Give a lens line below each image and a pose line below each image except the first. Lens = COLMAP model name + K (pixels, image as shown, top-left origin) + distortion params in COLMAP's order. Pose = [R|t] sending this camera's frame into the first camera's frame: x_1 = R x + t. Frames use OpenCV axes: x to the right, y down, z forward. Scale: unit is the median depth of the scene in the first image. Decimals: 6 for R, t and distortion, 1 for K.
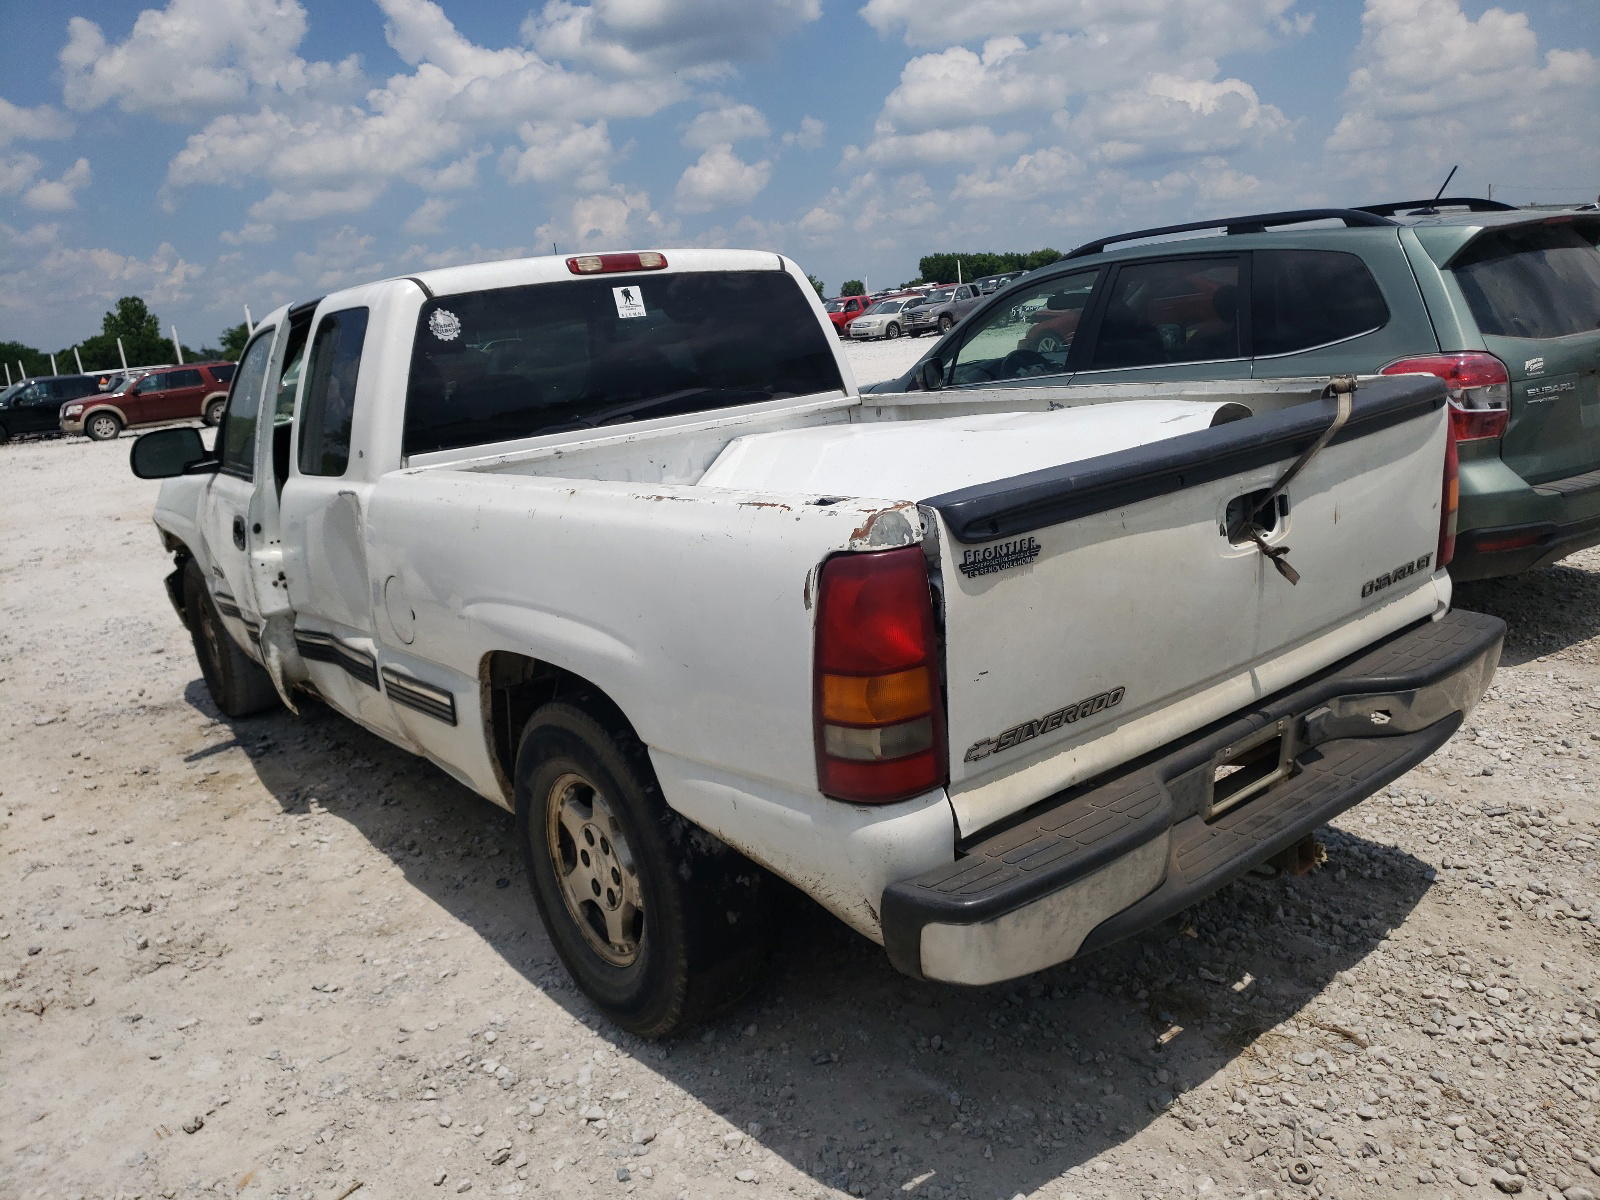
lens RADIAL K [[1259.7, 0, 801.9], [0, 1259.7, 600.7], [0, 0, 1]] dist [0.038032, -0.033106]
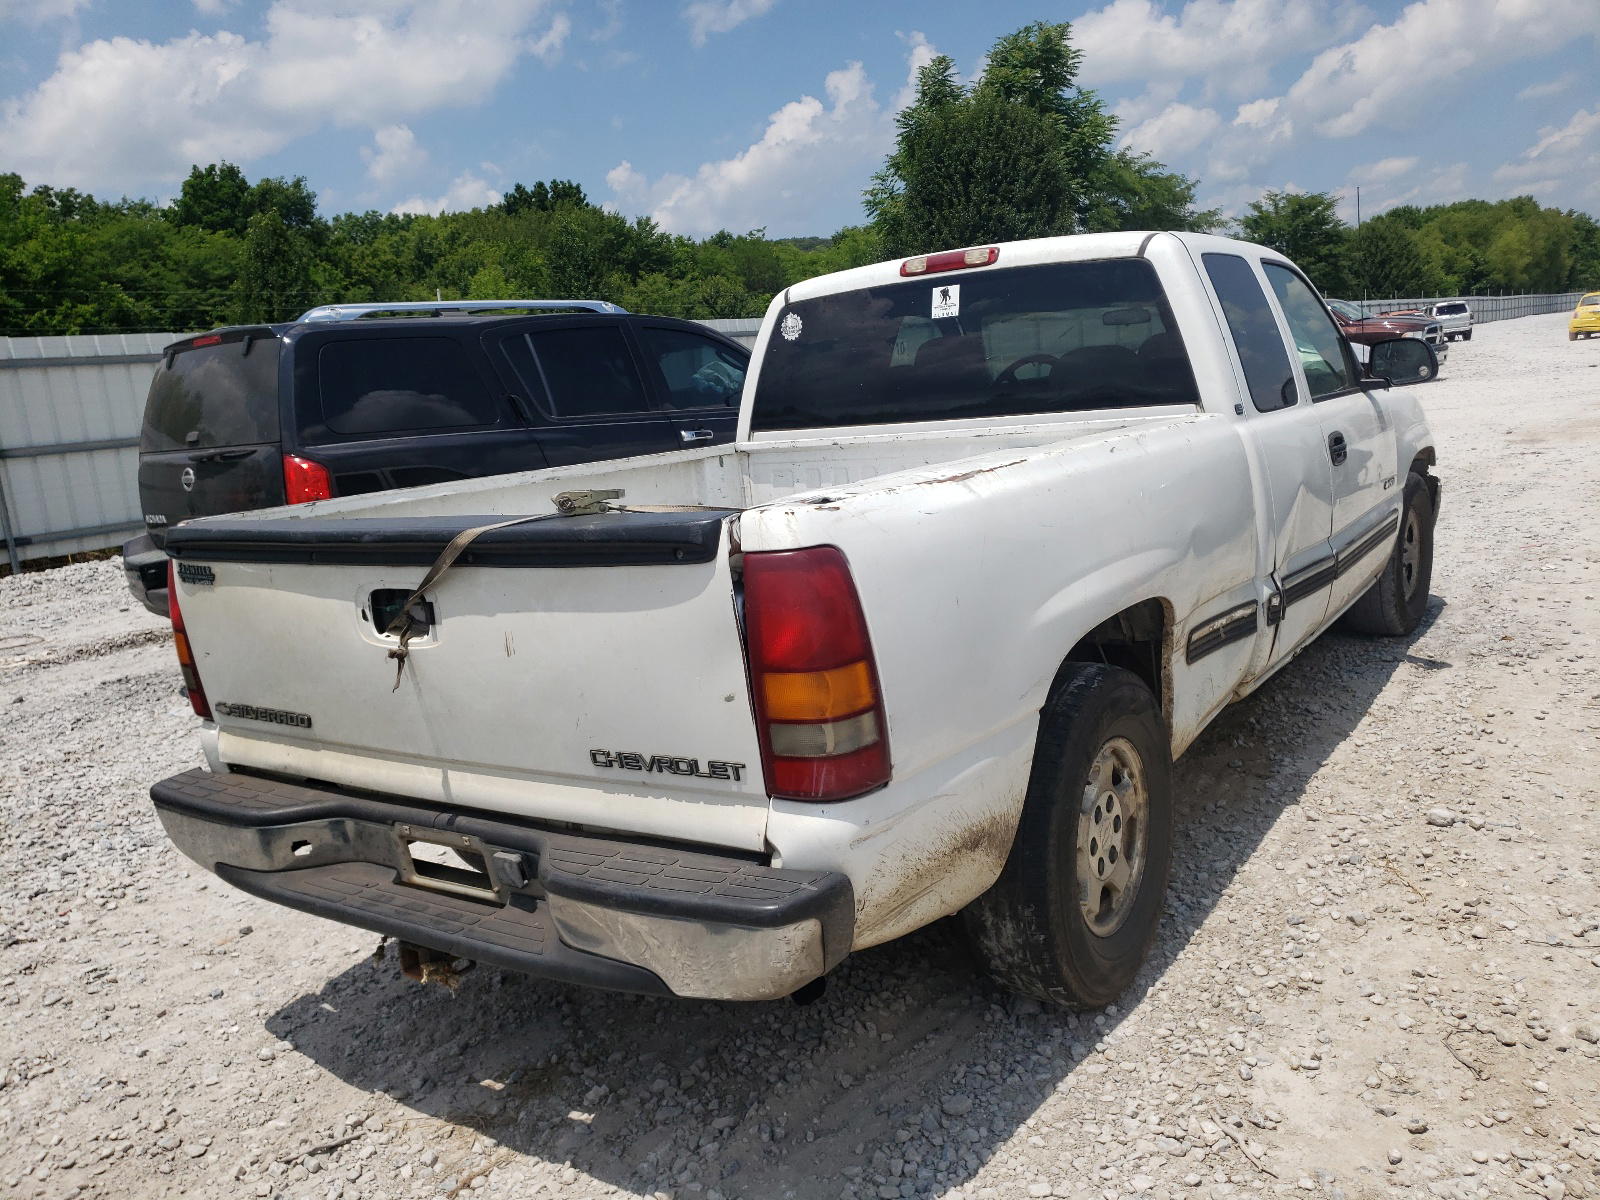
lens RADIAL K [[1259.7, 0, 851.0], [0, 1259.7, 647.0], [0, 0, 1]] dist [0.038032, -0.033106]
pose [[0.294040, 0.277607, -0.914590, 1.294969], [-0.153709, 0.958171, 0.241418, -0.315352], [0.943352, 0.069594, 0.324412, 0.959252]]
